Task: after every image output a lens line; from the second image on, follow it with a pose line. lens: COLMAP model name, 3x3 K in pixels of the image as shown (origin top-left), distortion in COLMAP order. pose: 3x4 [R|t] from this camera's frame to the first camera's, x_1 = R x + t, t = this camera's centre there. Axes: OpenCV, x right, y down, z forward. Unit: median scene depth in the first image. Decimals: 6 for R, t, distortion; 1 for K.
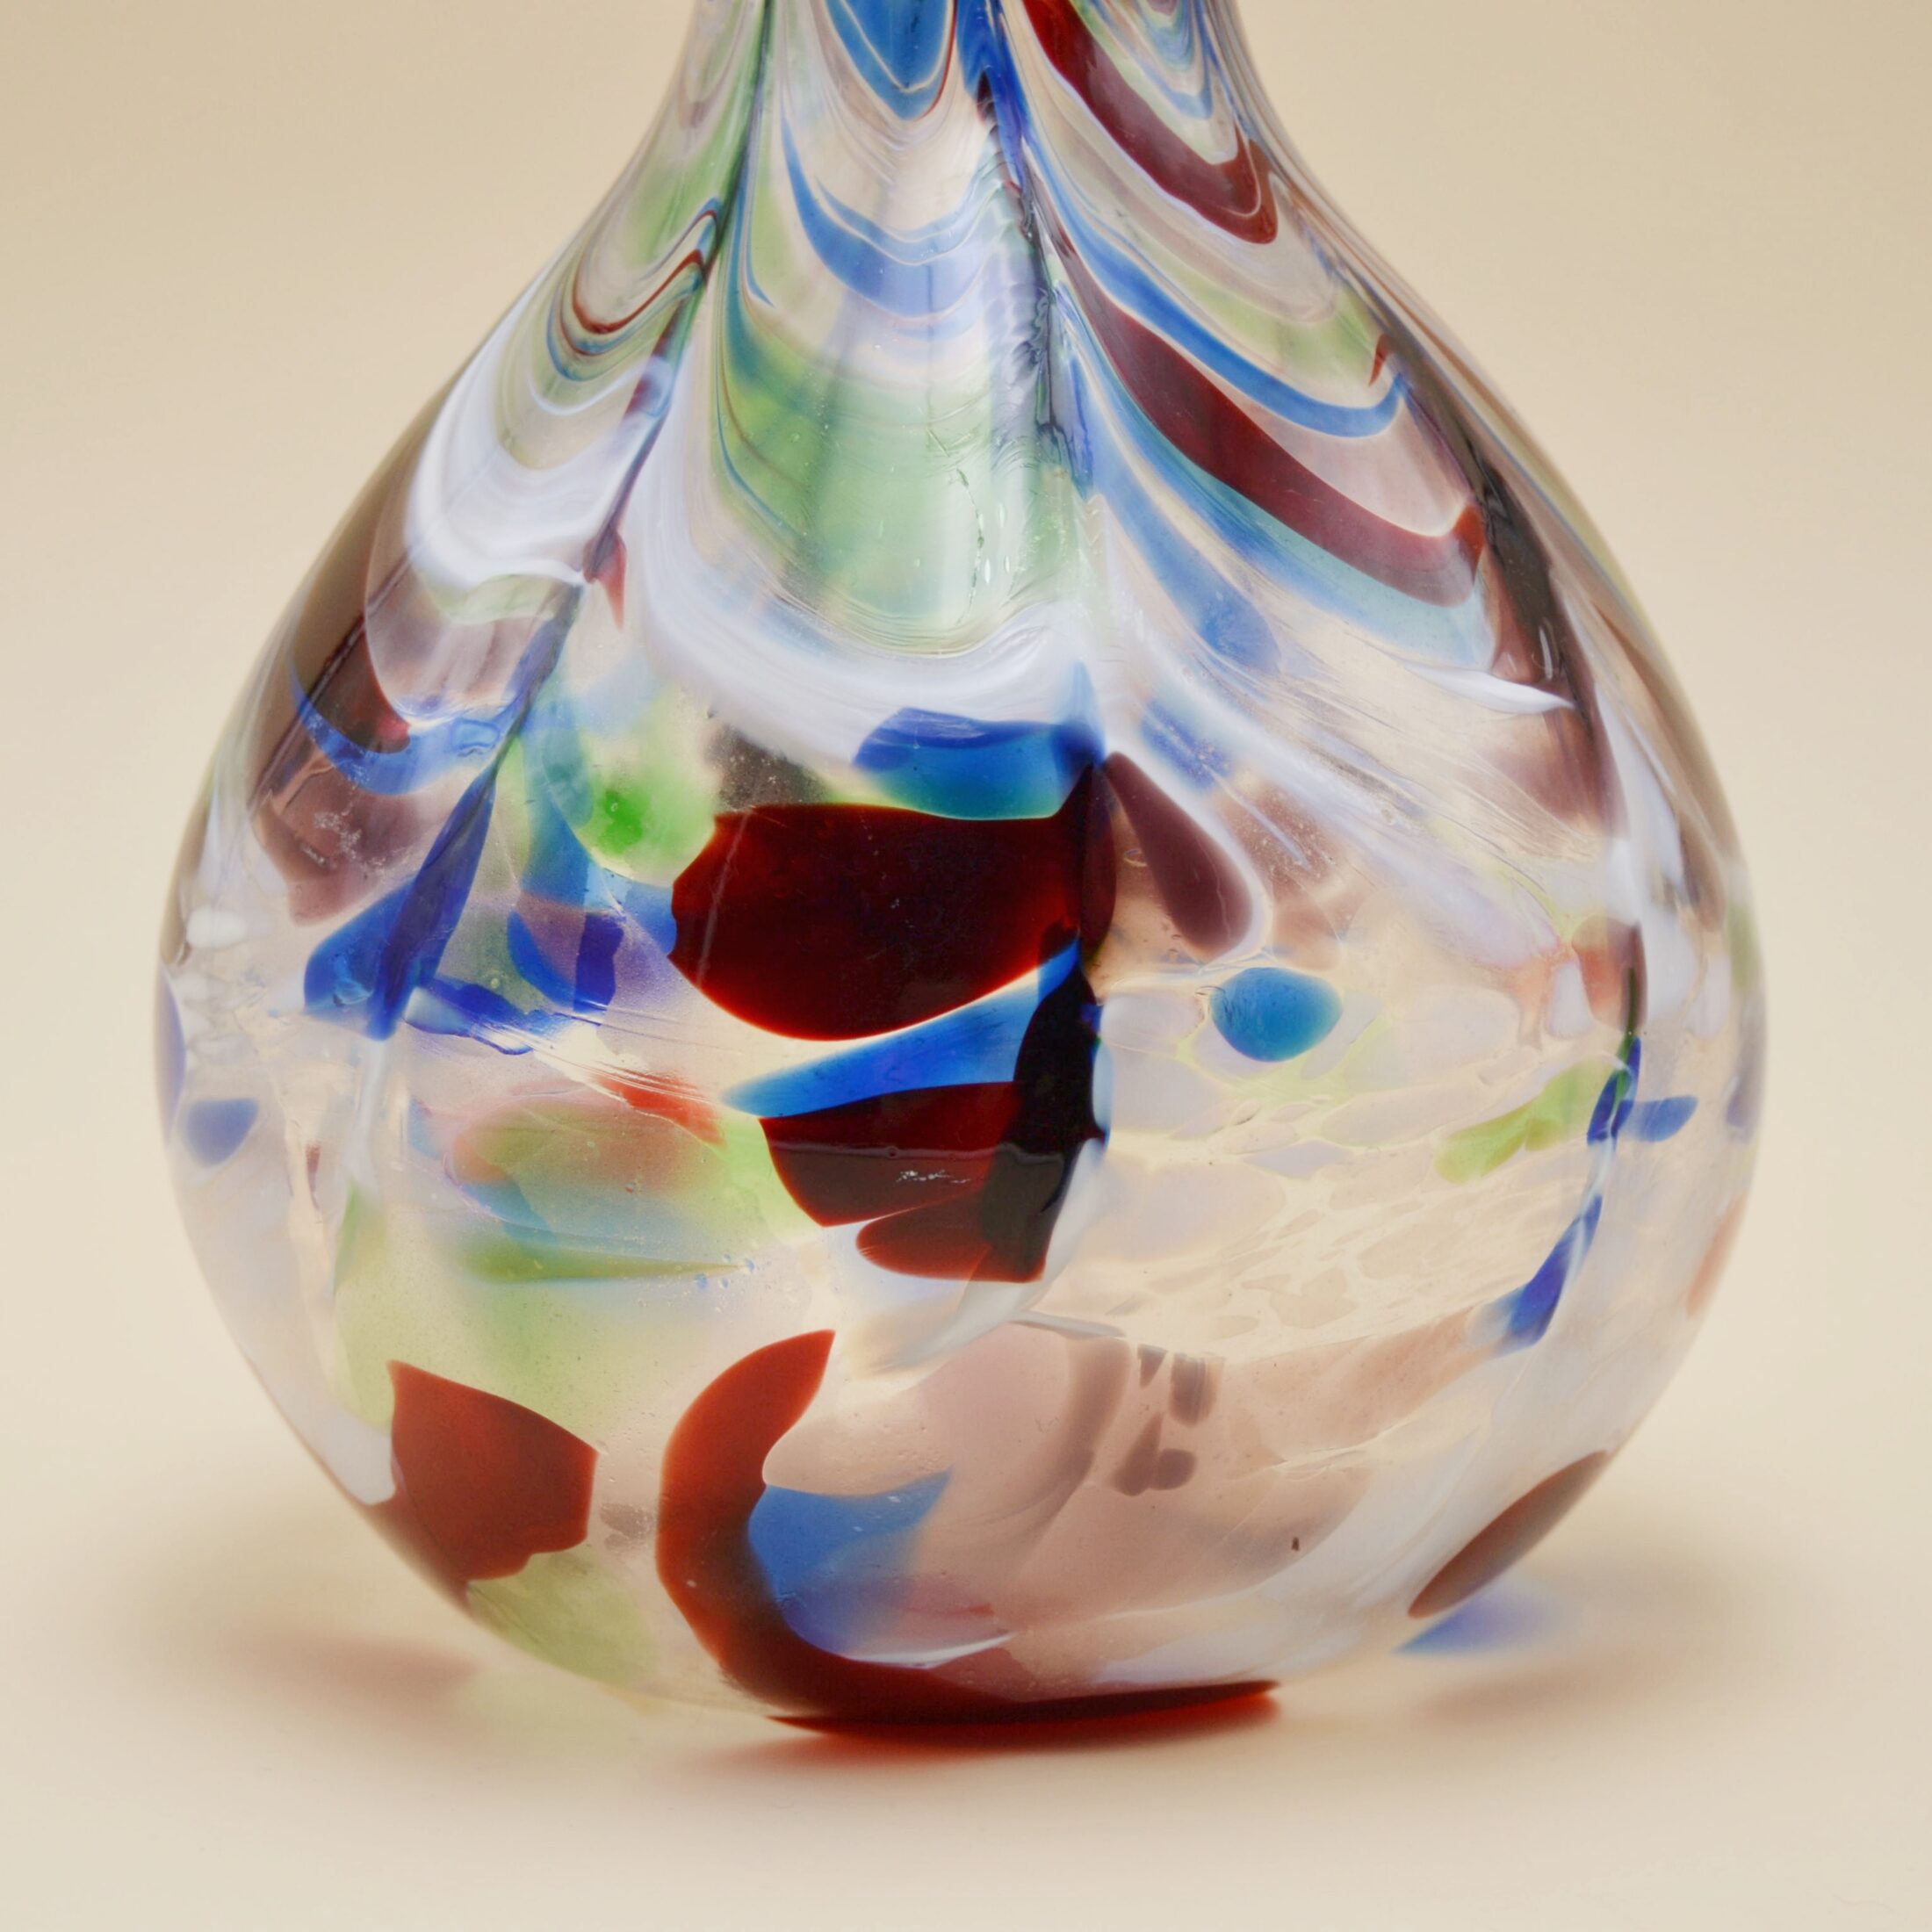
lens RADIAL K [[5741.8, 0, 966.0], [0, 5741.8, 966.0], [0, 0, 1]] dist [-0.059168, -0.387313]
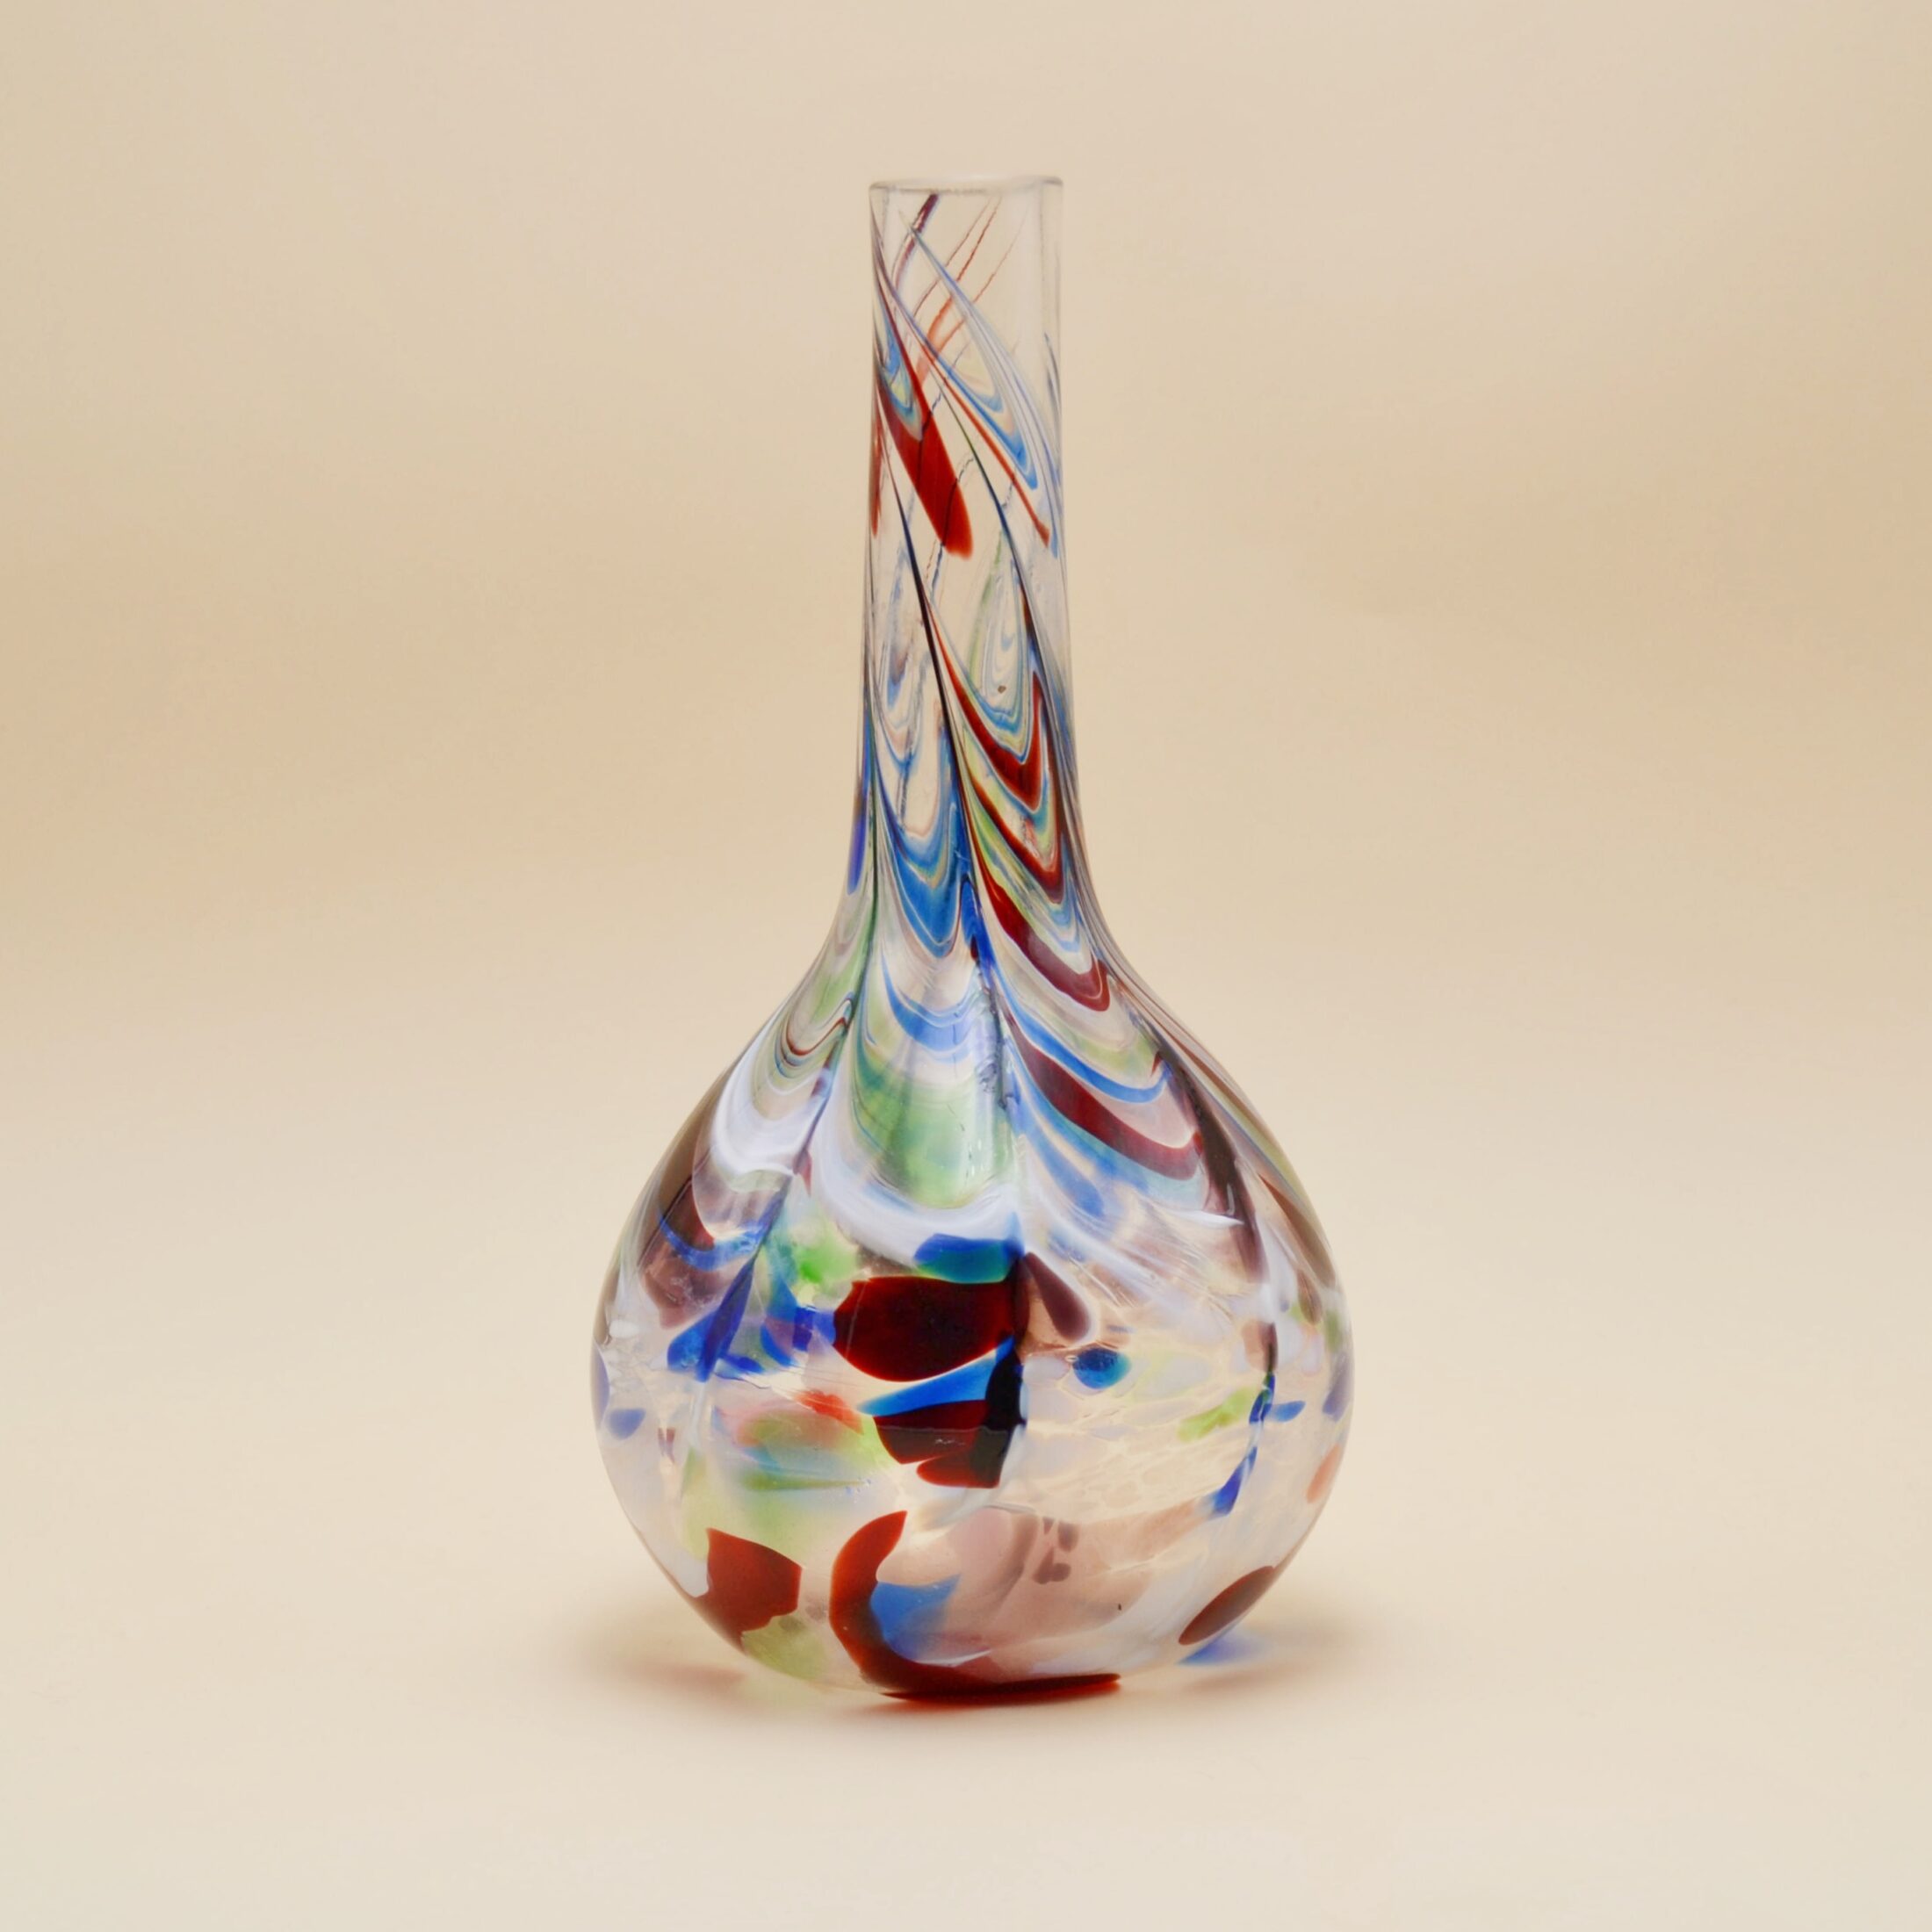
lens RADIAL K [[4995.7, 0, 1082.8], [0, 4995.7, 966.9], [0, 0, 1]] dist [-0.043047, 0.175106]
pose [[0.999940, -0.010083, -0.004276, 0.054104], [0.009830, 0.998412, -0.055473, -0.038354], [0.004829, 0.055428, 0.998451, -0.924938]]
